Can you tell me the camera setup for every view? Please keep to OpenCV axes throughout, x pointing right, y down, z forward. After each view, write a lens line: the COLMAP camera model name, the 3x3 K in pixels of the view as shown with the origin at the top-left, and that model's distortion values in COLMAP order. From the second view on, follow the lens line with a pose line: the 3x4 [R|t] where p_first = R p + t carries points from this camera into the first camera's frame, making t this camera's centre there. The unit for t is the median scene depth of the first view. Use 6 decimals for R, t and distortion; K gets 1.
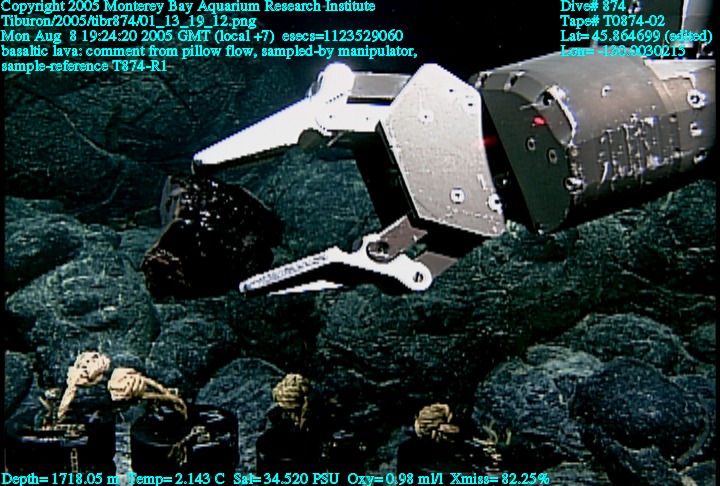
lens RADIAL K [[958.8, 0, 360.0], [0, 958.8, 243.0], [0, 0, 1]] dist [0.204126, 0.050875]
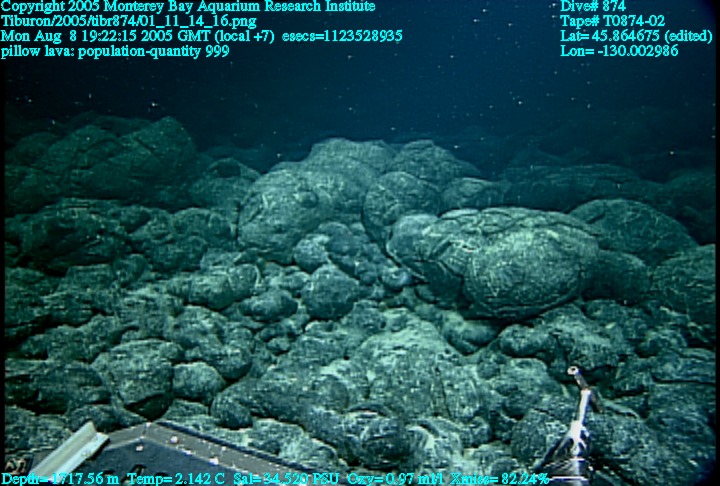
lens RADIAL K [[757.1, 0, 358.4], [0, 757.1, 250.6], [0, 0, 1]] dist [0.111596, 0.013647]
pose [[0.907889, -0.101250, 0.406800, -0.678595], [0.074617, 0.993929, 0.080854, -0.031141], [-0.412517, -0.043053, 0.909932, -1.323951]]
